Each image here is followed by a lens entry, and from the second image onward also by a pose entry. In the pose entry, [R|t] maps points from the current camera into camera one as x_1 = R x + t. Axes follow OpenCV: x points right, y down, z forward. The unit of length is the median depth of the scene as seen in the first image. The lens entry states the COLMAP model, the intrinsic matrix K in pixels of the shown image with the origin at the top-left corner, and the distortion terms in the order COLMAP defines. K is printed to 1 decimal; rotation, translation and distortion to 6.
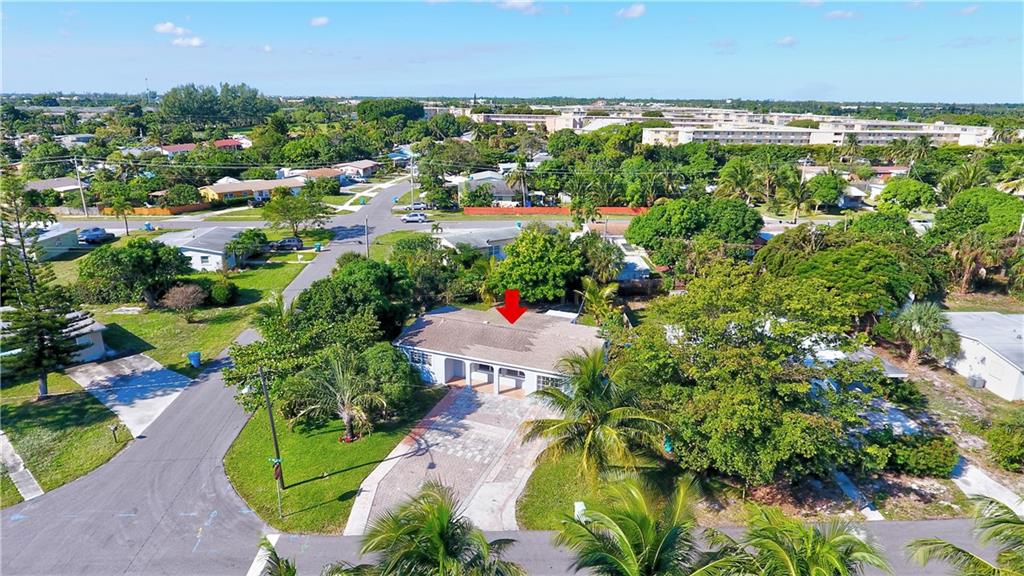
lens RADIAL K [[602.9, 0, 508.7], [0, 602.9, 282.1], [0, 0, 1]] dist [-0.010968, 0.003166]
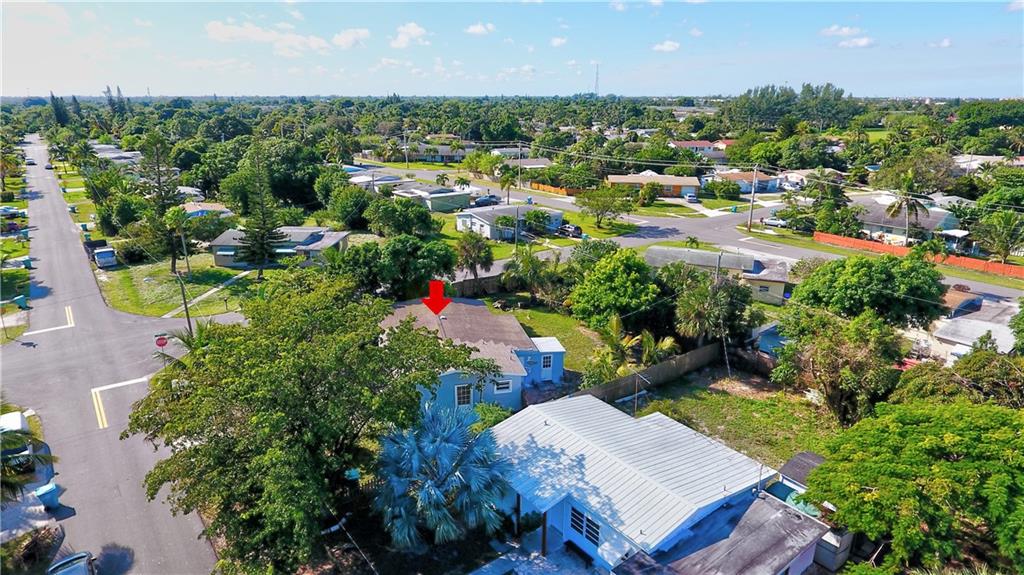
lens RADIAL K [[602.9, 0, 506.6], [0, 602.9, 282.1], [0, 0, 1]] dist [-0.010968, 0.003166]
pose [[0.562345, 0.235132, -0.792768, 0.315293], [-0.237573, 0.964241, 0.117468, -0.052058], [0.792040, 0.122283, 0.598097, 0.194599]]
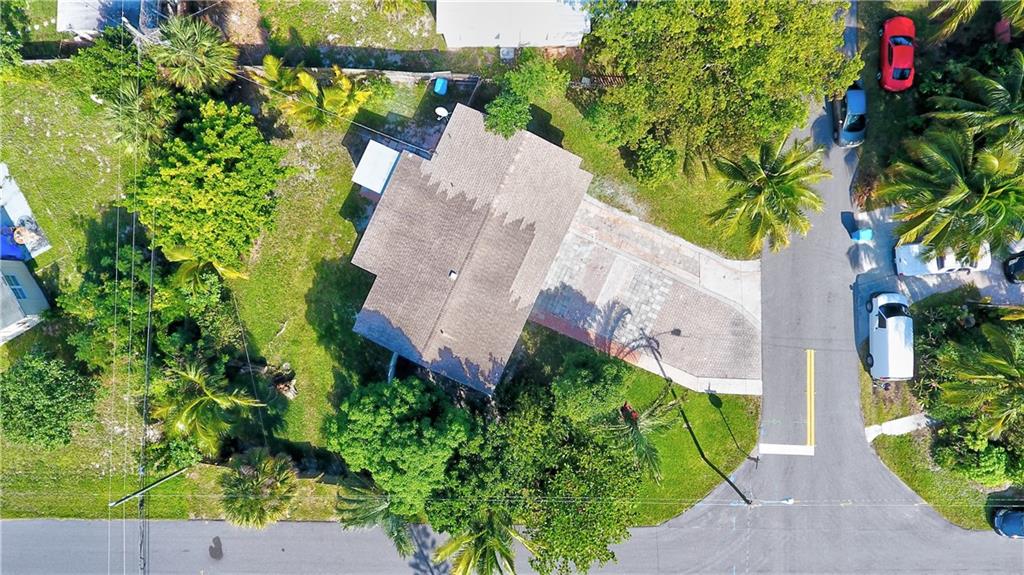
lens RADIAL K [[602.9, 0, 510.6], [0, 602.9, 289.7], [0, 0, 1]] dist [-0.010968, 0.003166]
pose [[0.060769, -0.998150, 0.002014, -0.020771], [0.308327, 0.020690, 0.951055, -0.246953], [-0.949337, -0.057174, 0.309014, 0.281149]]
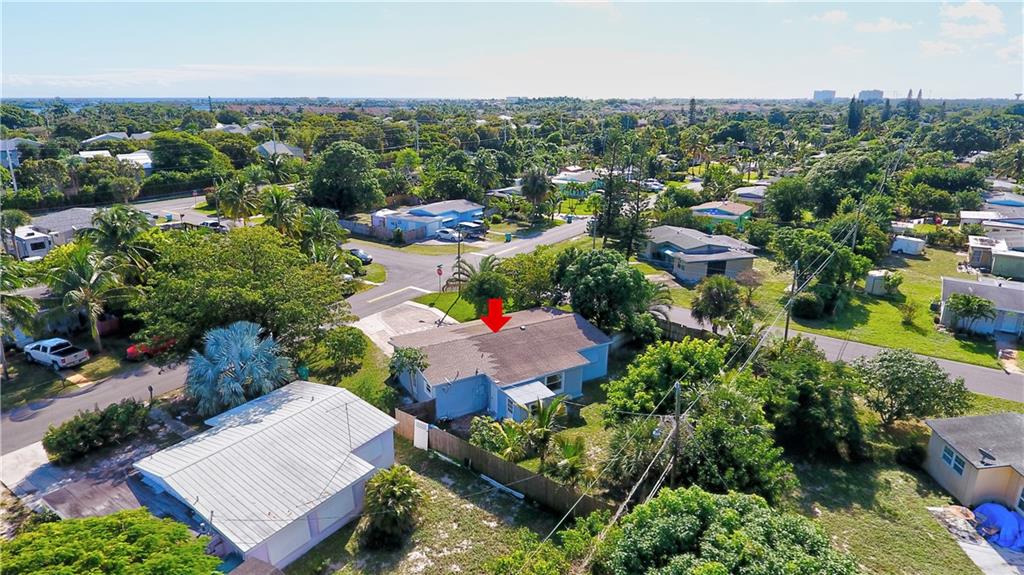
lens RADIAL K [[602.9, 0, 505.1], [0, 602.9, 289.5], [0, 0, 1]] dist [-0.010968, 0.003166]
pose [[-0.619029, 0.229067, -0.751220, 0.281435], [-0.238577, 0.856470, 0.457756, -0.171693], [0.748254, 0.462588, -0.475530, 0.566396]]
